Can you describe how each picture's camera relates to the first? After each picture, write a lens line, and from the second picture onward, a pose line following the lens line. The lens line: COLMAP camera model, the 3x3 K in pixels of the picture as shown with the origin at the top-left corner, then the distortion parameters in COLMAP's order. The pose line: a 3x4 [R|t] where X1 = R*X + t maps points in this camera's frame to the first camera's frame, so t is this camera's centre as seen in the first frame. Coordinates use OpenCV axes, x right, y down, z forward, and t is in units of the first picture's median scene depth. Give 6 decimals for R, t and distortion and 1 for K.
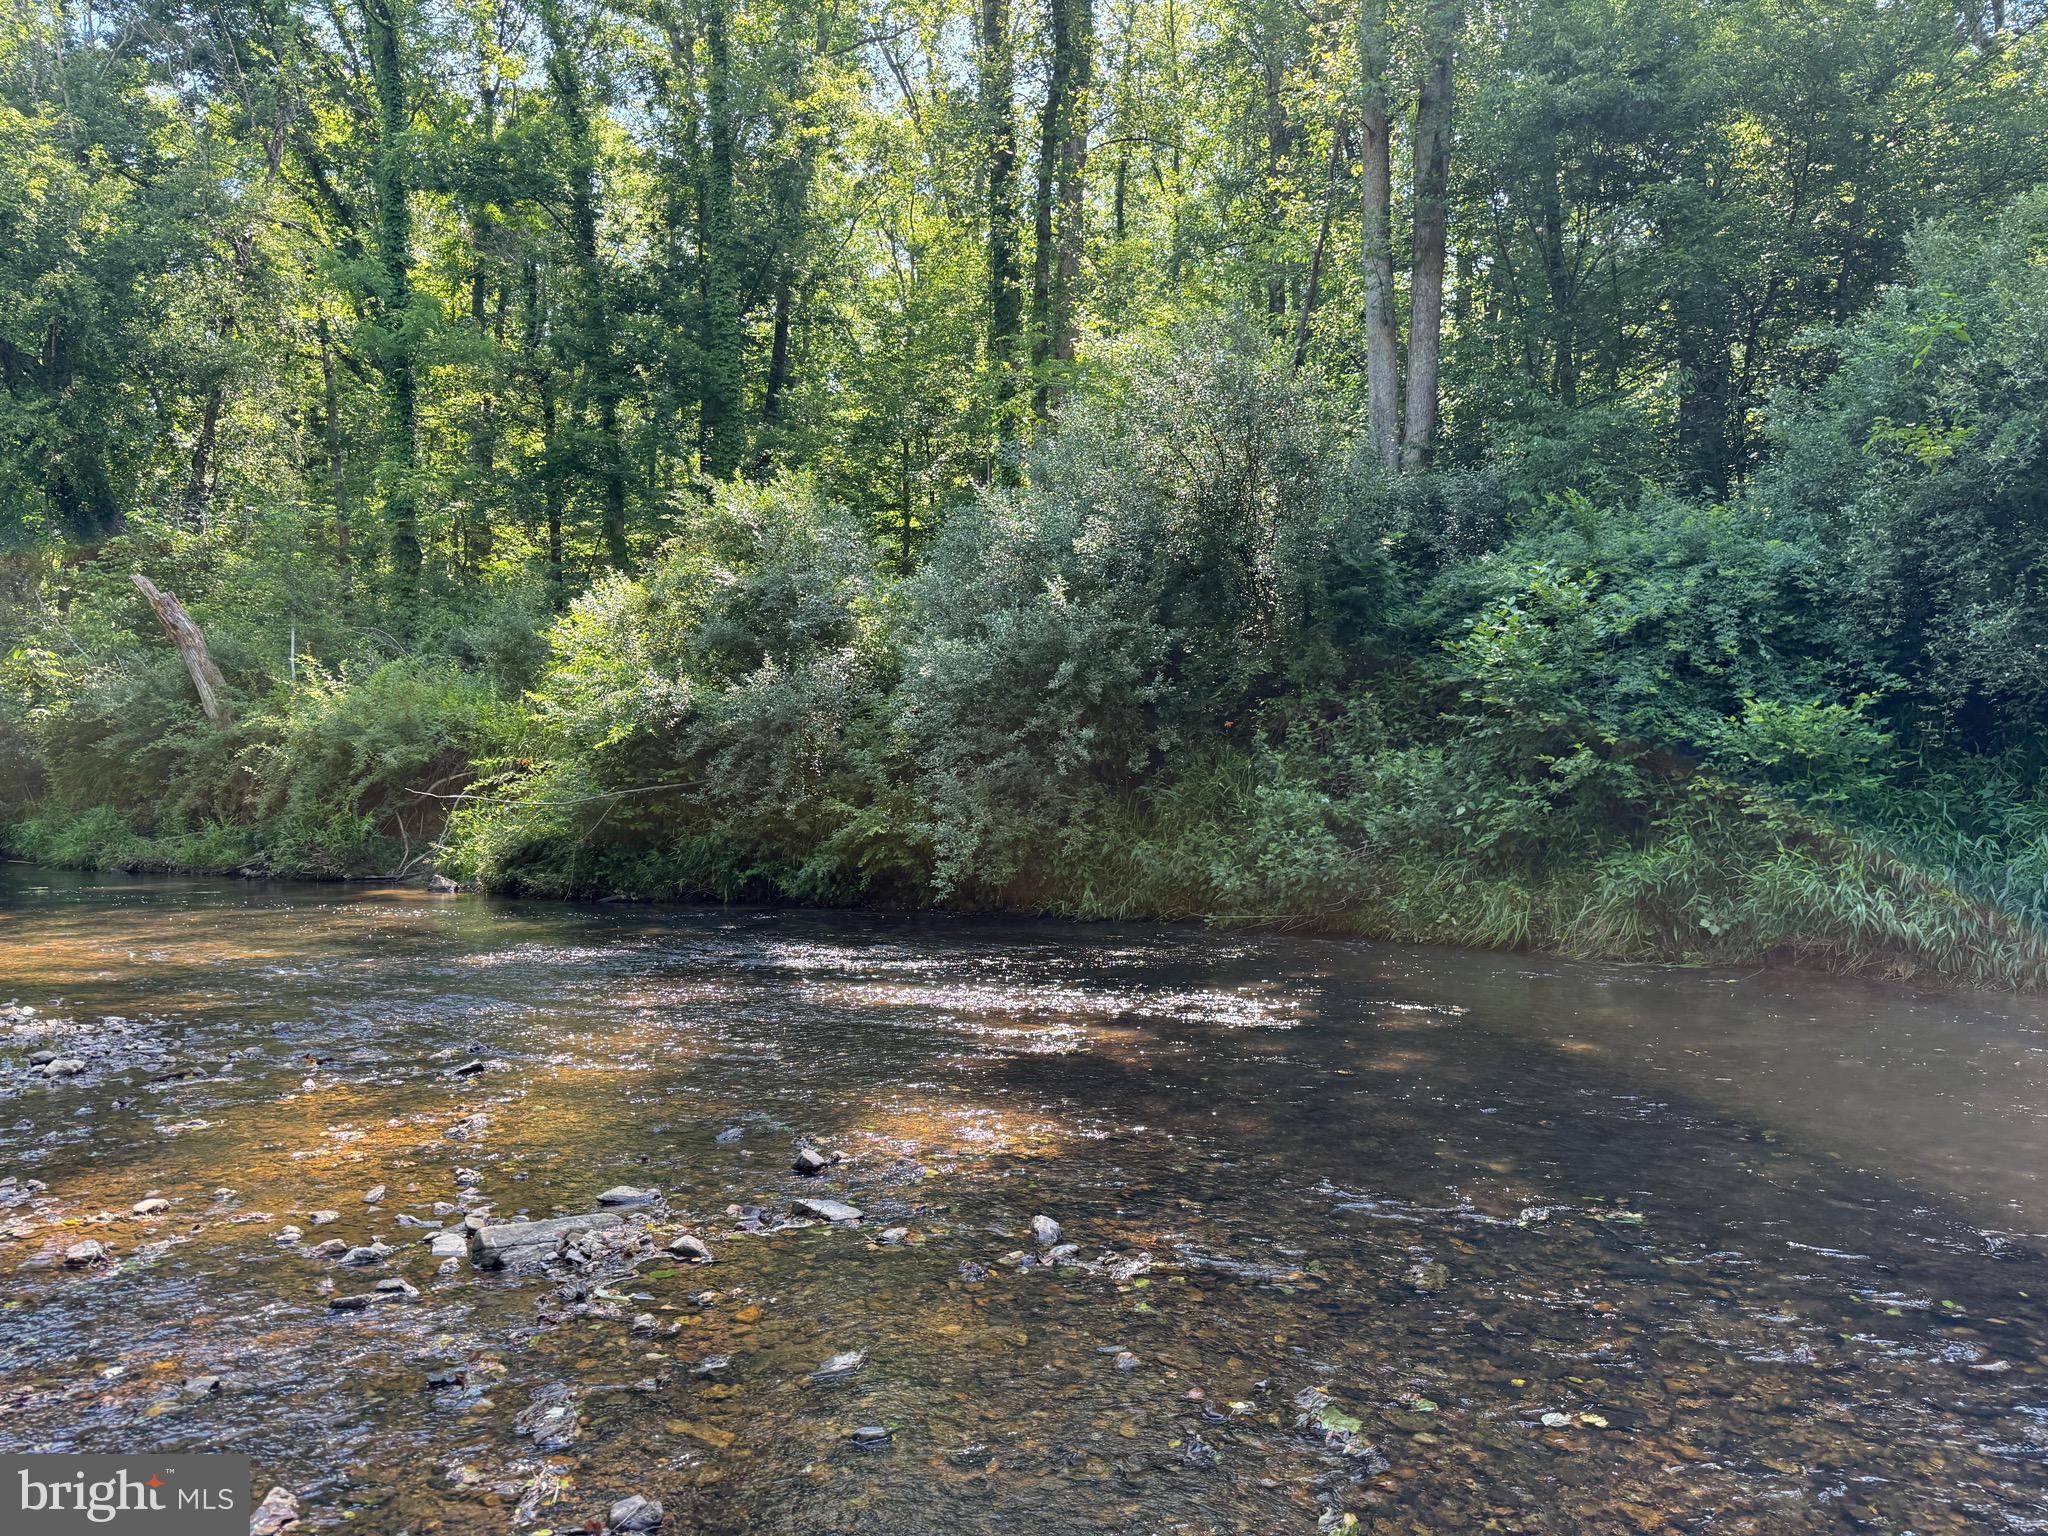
lens RADIAL K [[1430.8, 0, 1047.2], [0, 1430.8, 791.9], [0, 0, 1]] dist [0.036430, -0.061342]
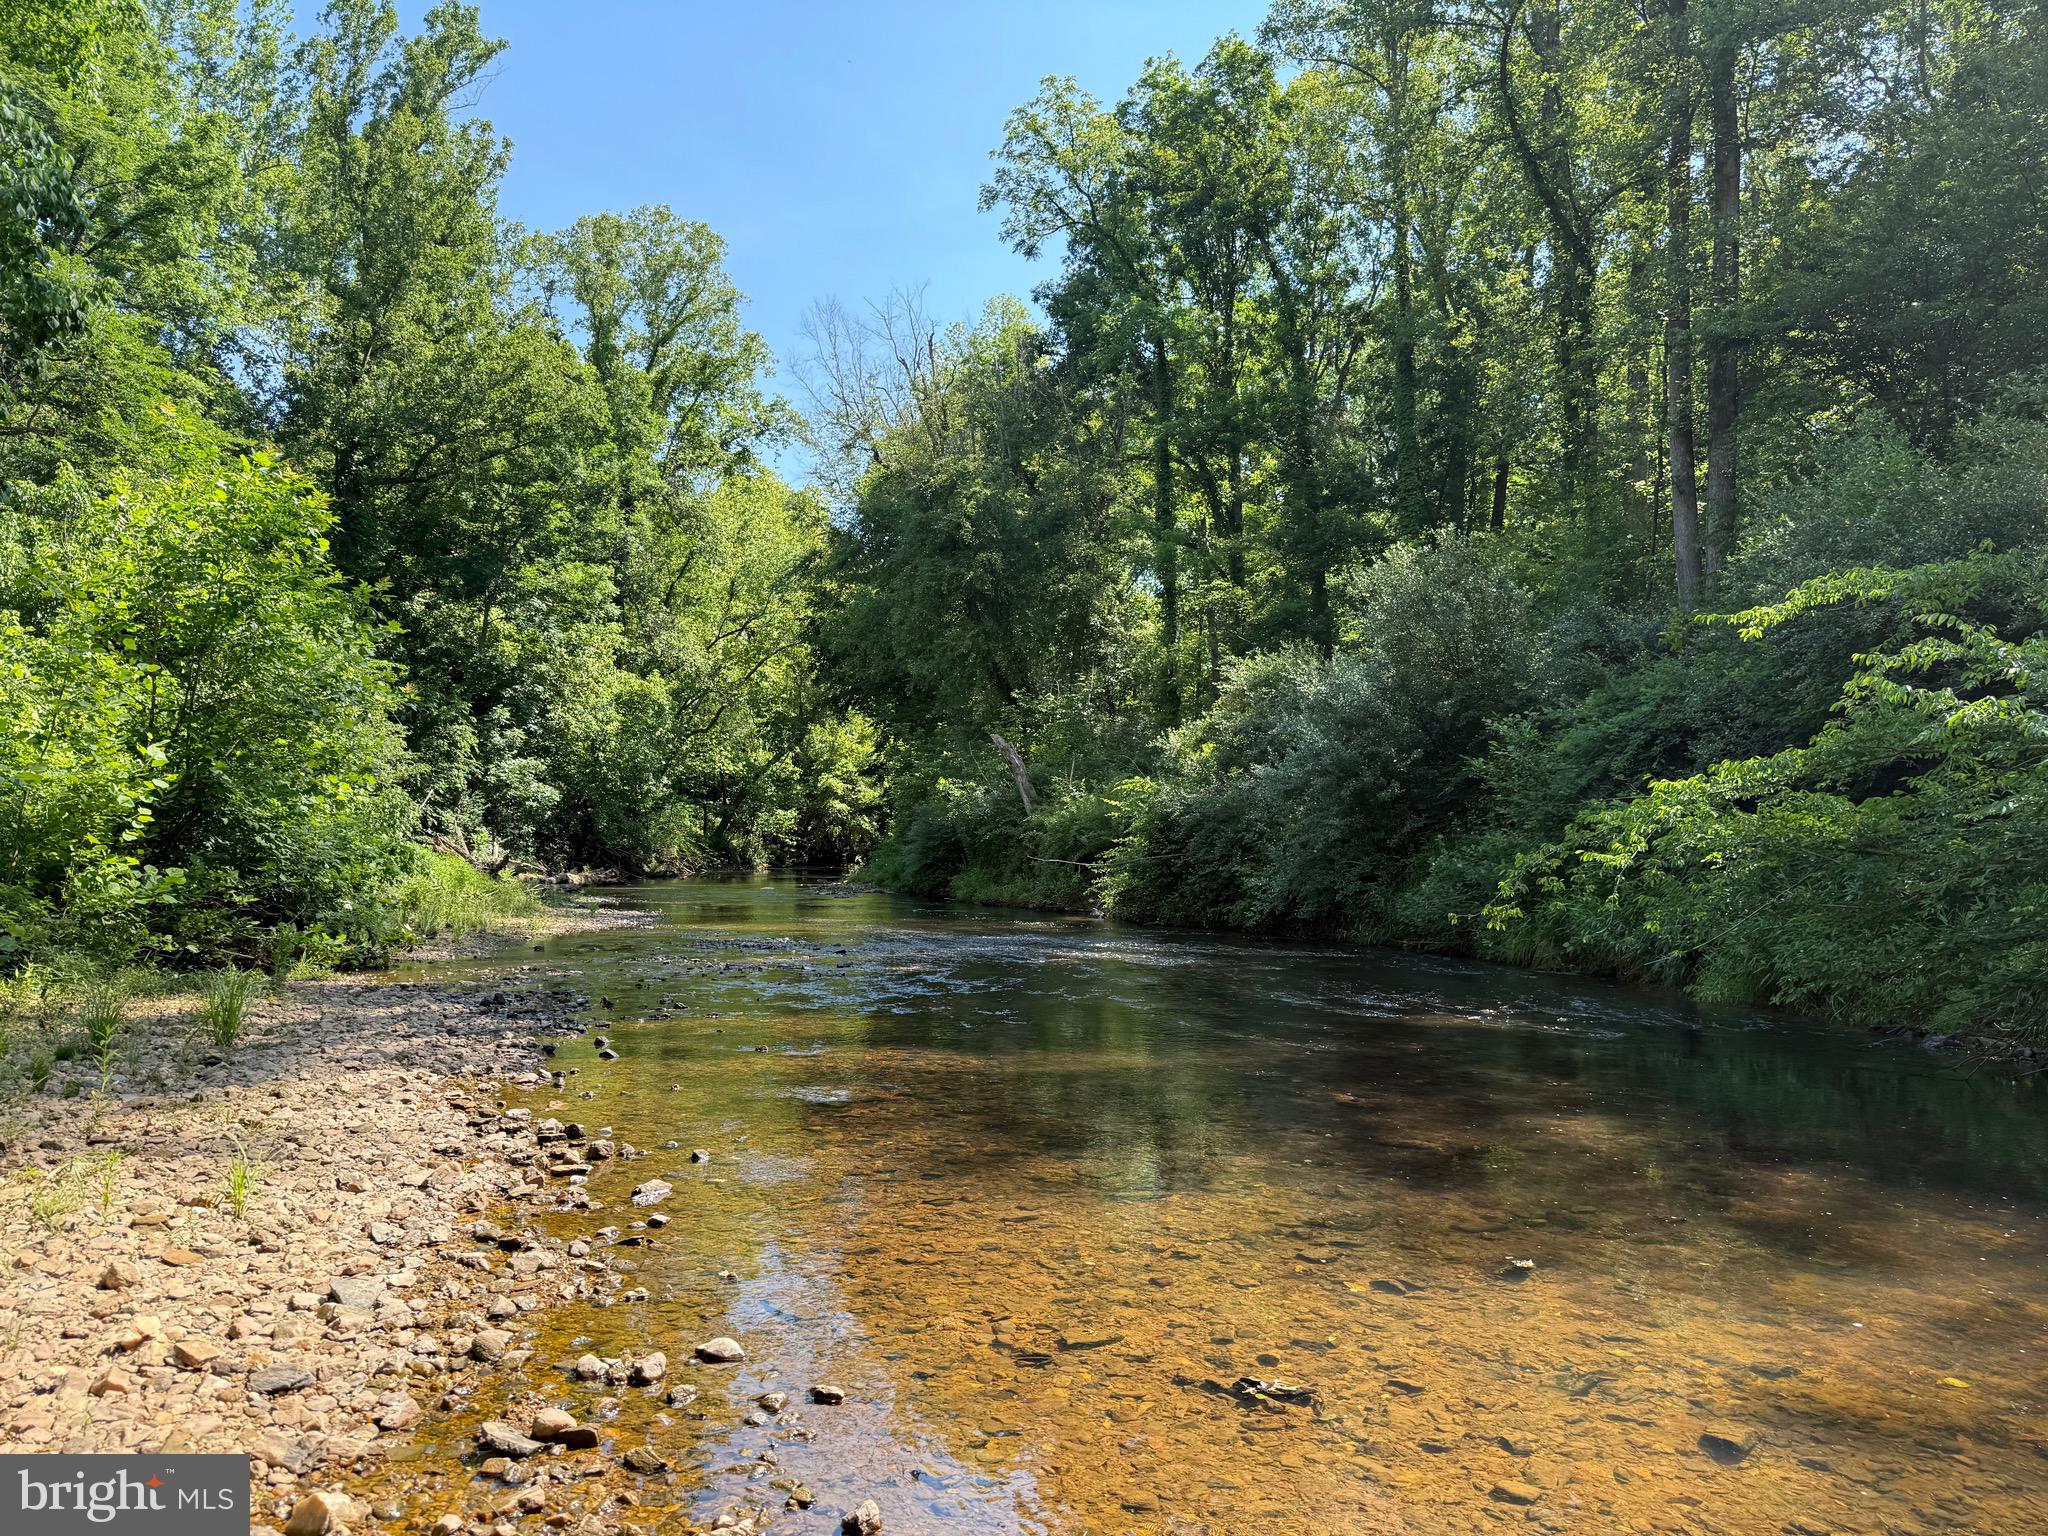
lens RADIAL K [[1430.8, 0, 1046.5], [0, 1430.8, 810.2], [0, 0, 1]] dist [0.036430, -0.061342]
pose [[0.762841, -0.021134, -0.646241, 0.698622], [-0.003469, 0.999318, -0.036776, 0.005222], [0.646577, 0.030296, 0.762247, -0.358143]]
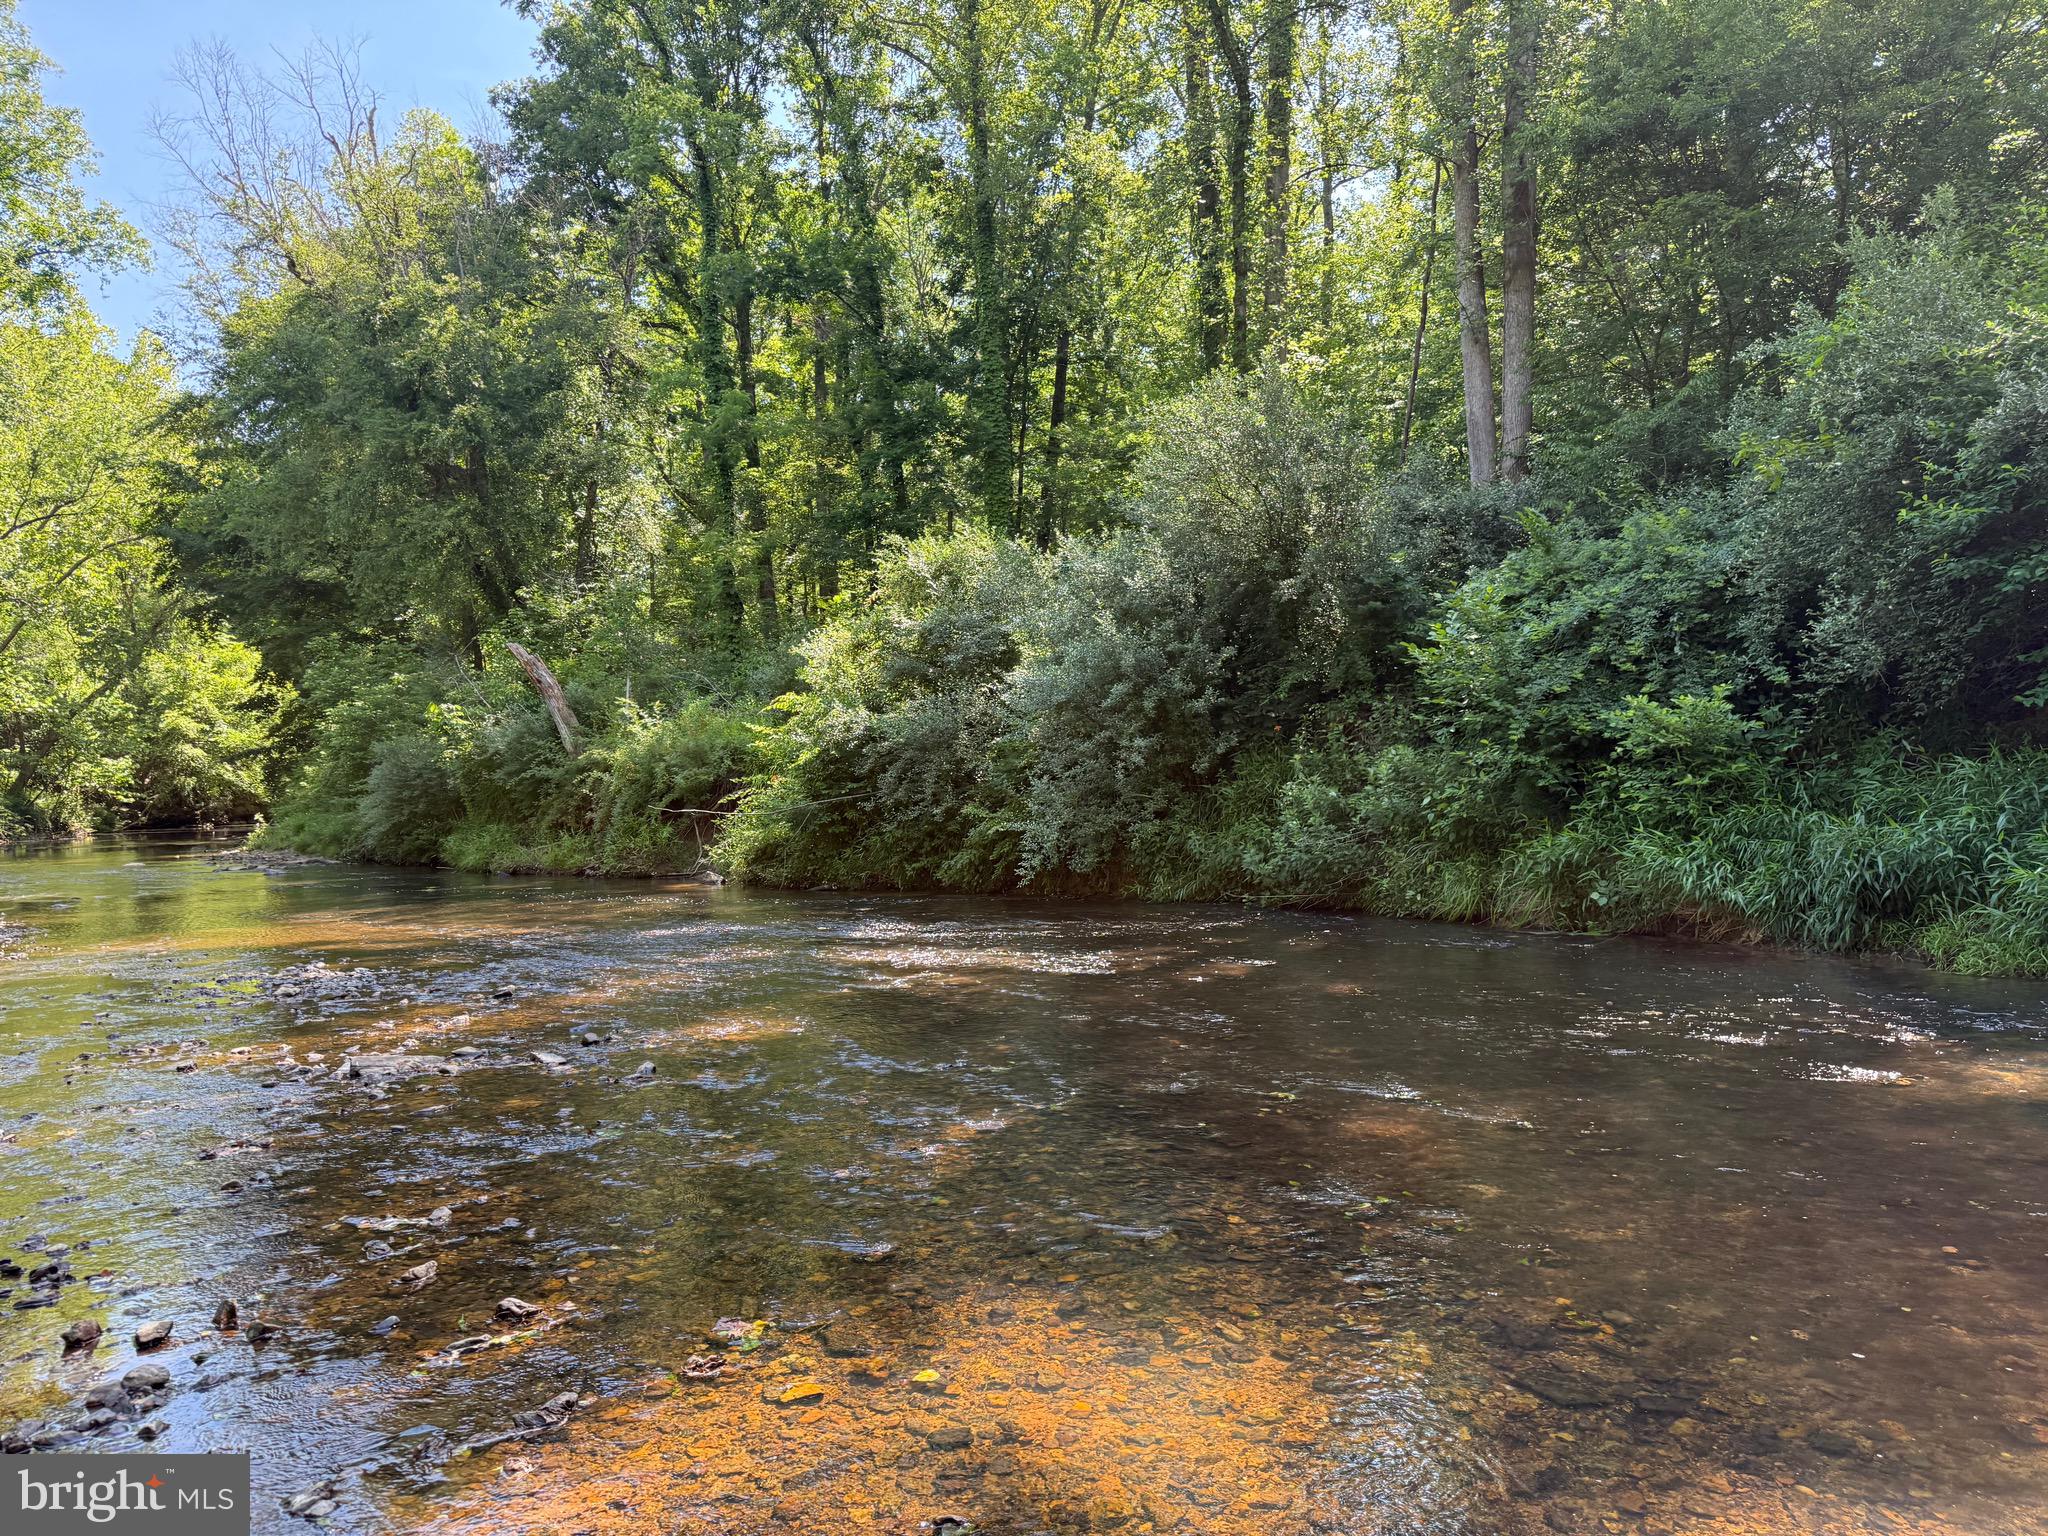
lens RADIAL K [[1430.8, 0, 1046.8], [0, 1430.8, 790.2], [0, 0, 1]] dist [0.036430, -0.061342]
pose [[0.958290, -0.032845, -0.283905, 0.246166], [0.034191, 0.999415, -0.000217, -0.003502], [0.283746, -0.009499, 0.958852, -0.130404]]
